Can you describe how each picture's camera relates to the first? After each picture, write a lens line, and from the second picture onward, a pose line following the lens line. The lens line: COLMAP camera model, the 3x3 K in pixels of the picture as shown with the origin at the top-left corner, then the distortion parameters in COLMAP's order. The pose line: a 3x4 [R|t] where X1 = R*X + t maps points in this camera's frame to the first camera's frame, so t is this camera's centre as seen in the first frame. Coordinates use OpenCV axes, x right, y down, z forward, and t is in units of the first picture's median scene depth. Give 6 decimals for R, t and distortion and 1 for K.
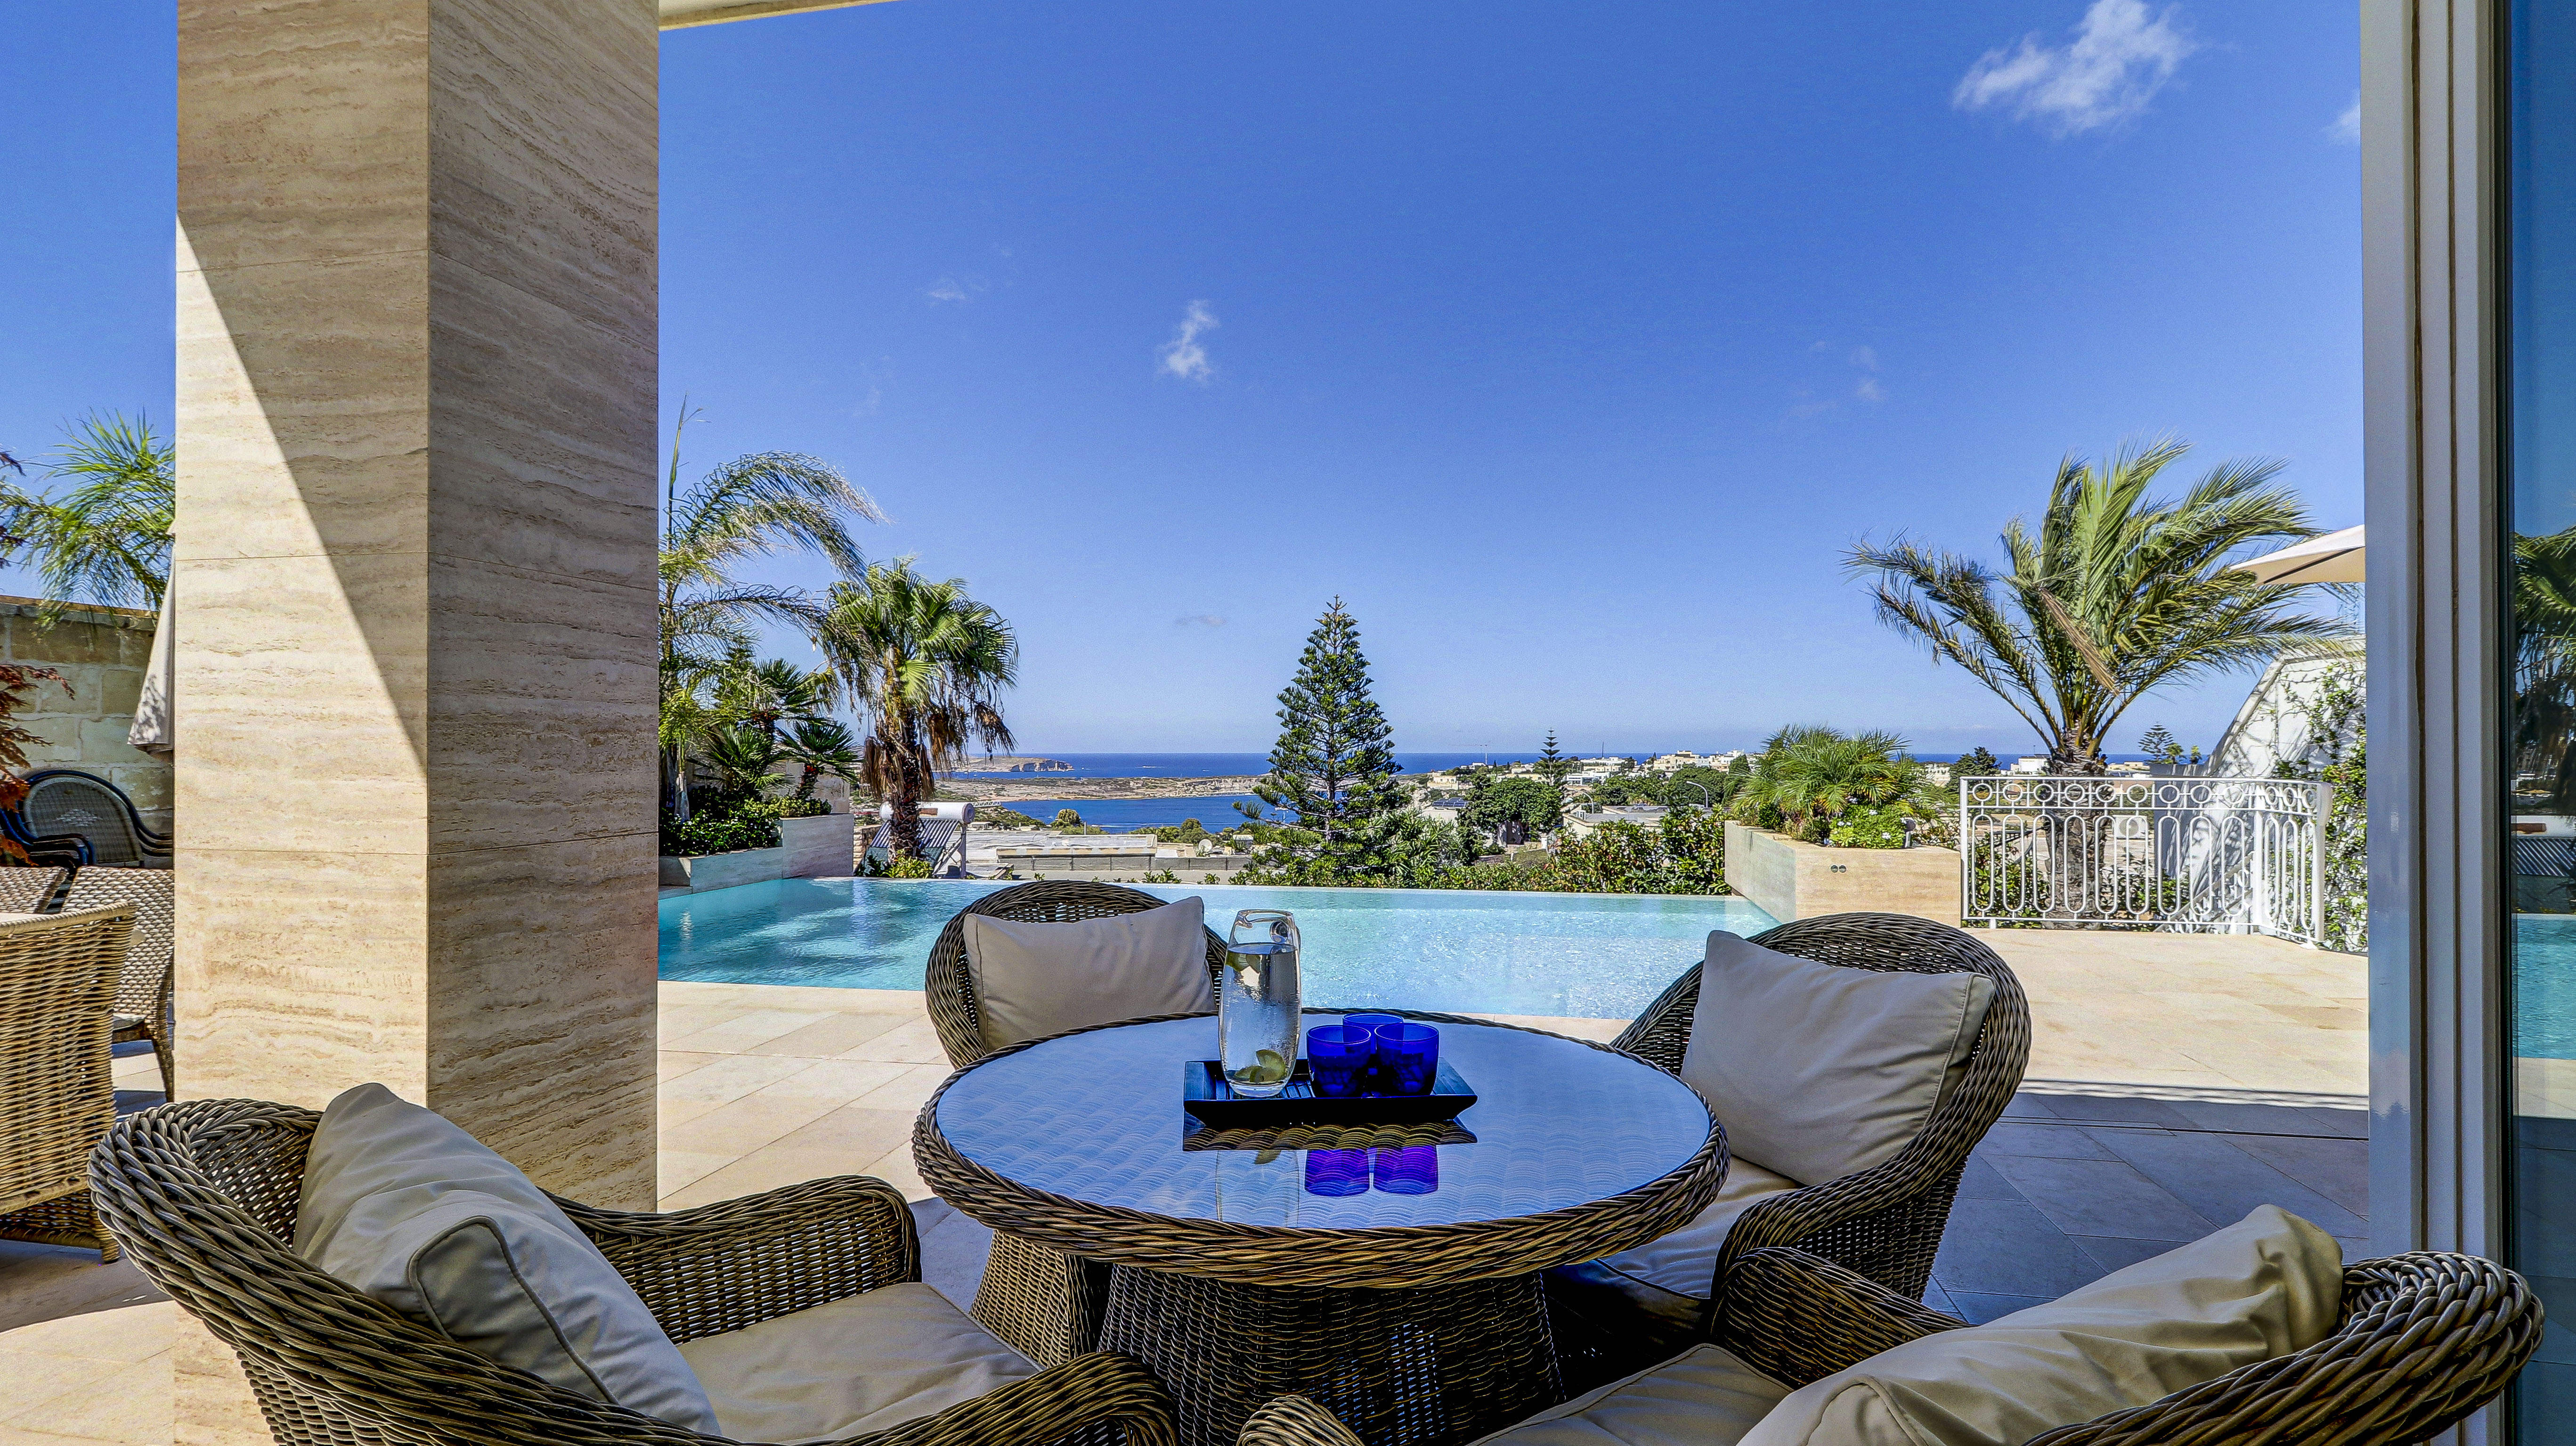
lens RADIAL K [[1186.2, 0, 1302.5], [0, 1186.2, 734.8], [0, 0, 1]] dist [0.001705, 0.000334]
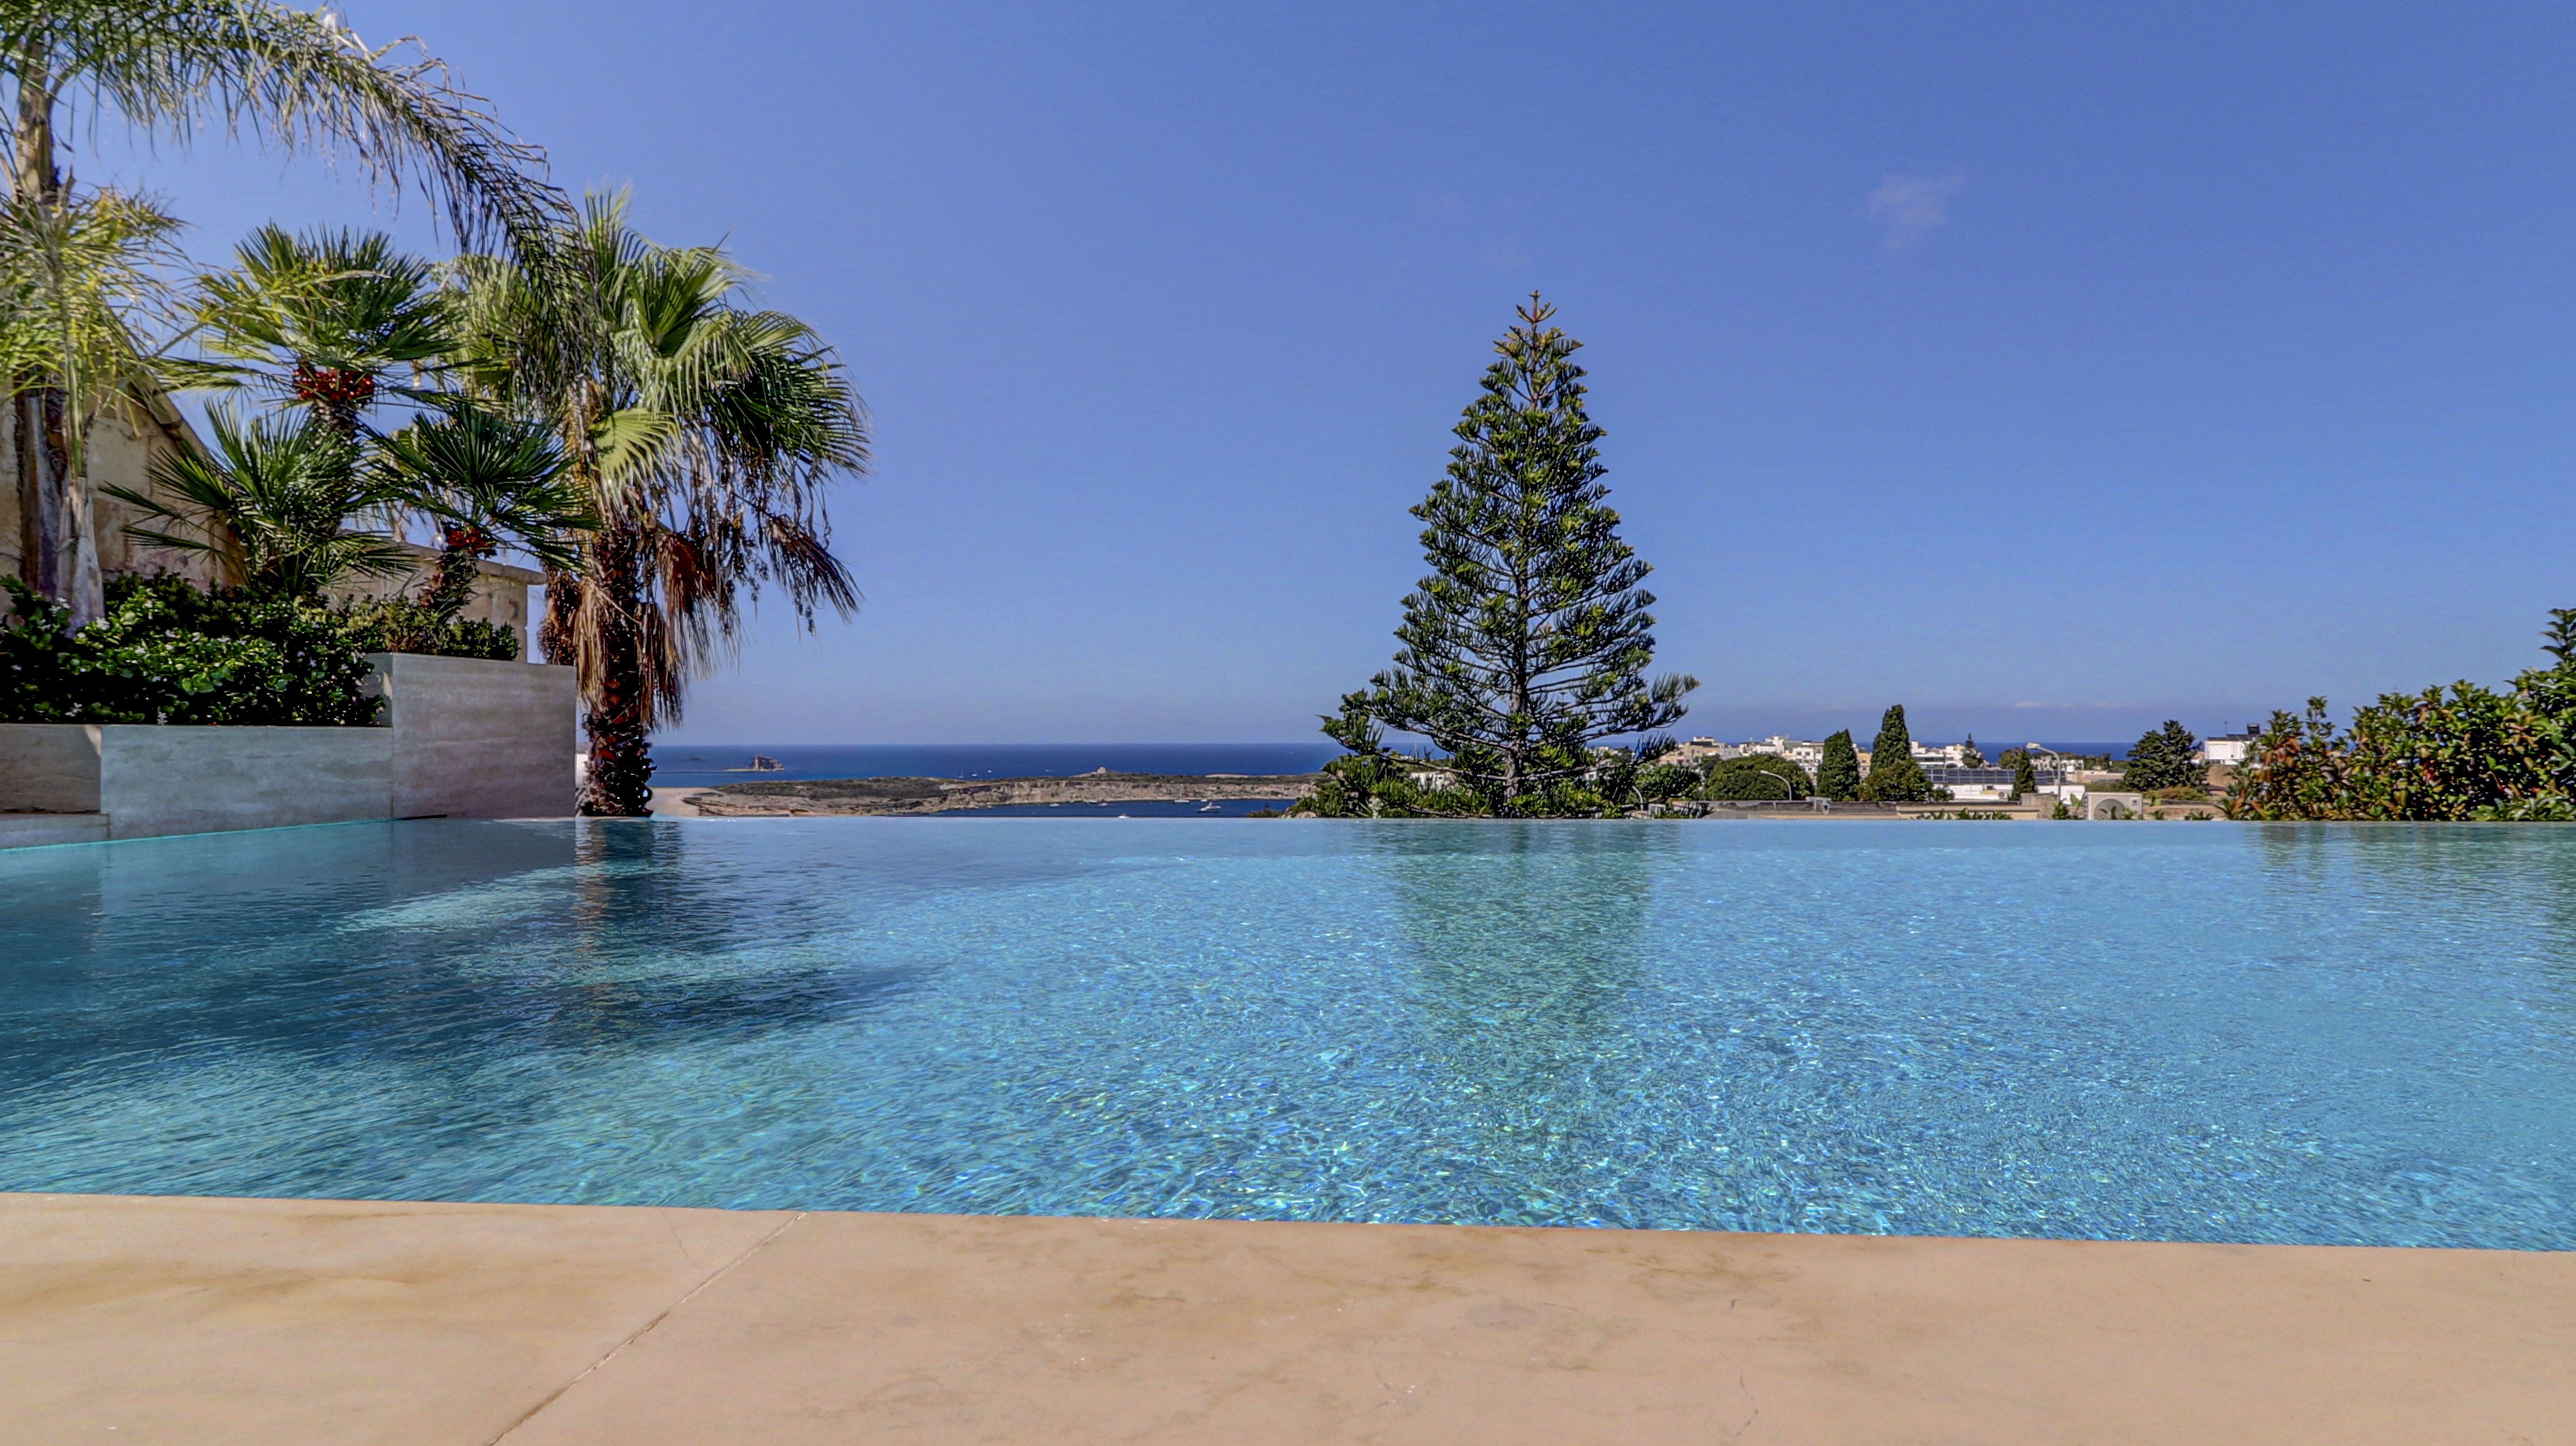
lens RADIAL K [[1808.2, 0, 1326.5], [0, 1808.2, 725.9], [0, 0, 1]] dist [0.002185, 0.004676]
pose [[0.995435, 0.000667, 0.095442, -0.197650], [-0.001742, 0.999936, 0.011180, 0.080589], [-0.095428, -0.011295, 0.995372, 0.406489]]
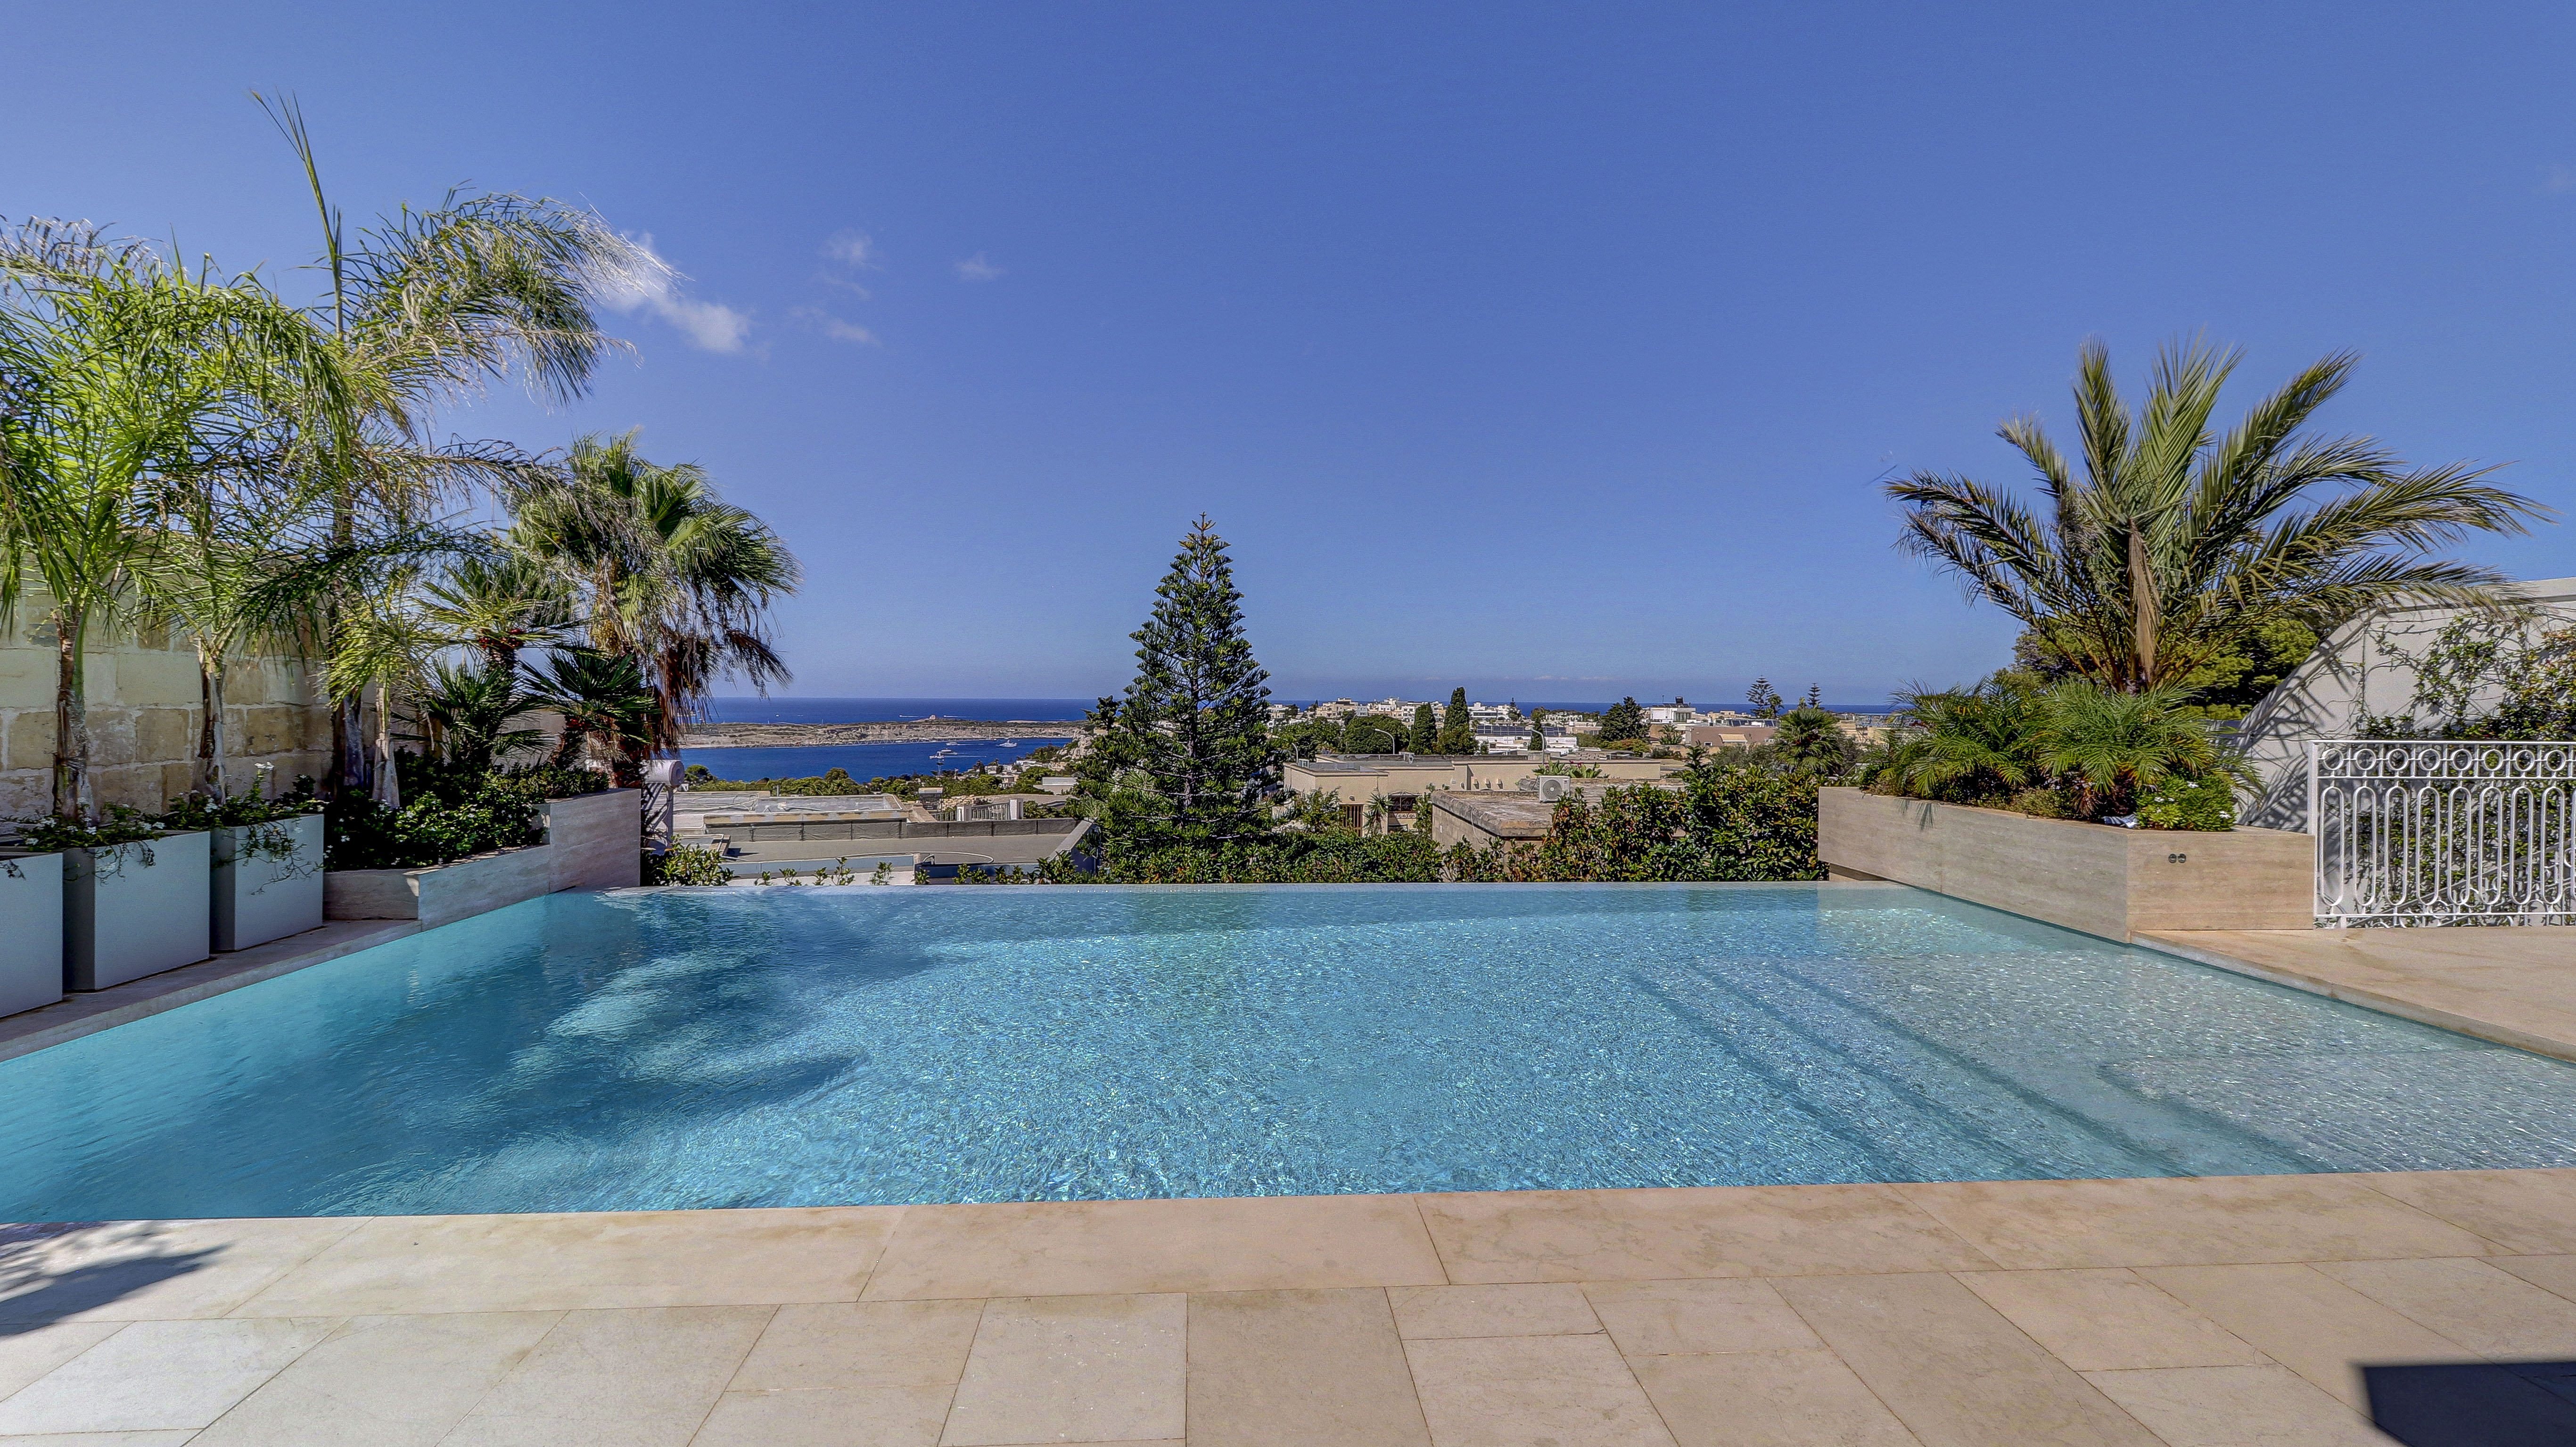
lens RADIAL K [[1209.6, 0, 1285.3], [0, 1209.6, 700.6], [0, 0, 1]] dist [0.000099, -0.000331]
pose [[0.967763, 0.005513, 0.251802, -0.199676], [-0.009633, 0.999839, 0.015134, 0.001947], [-0.251678, -0.017071, 0.967660, 0.241077]]
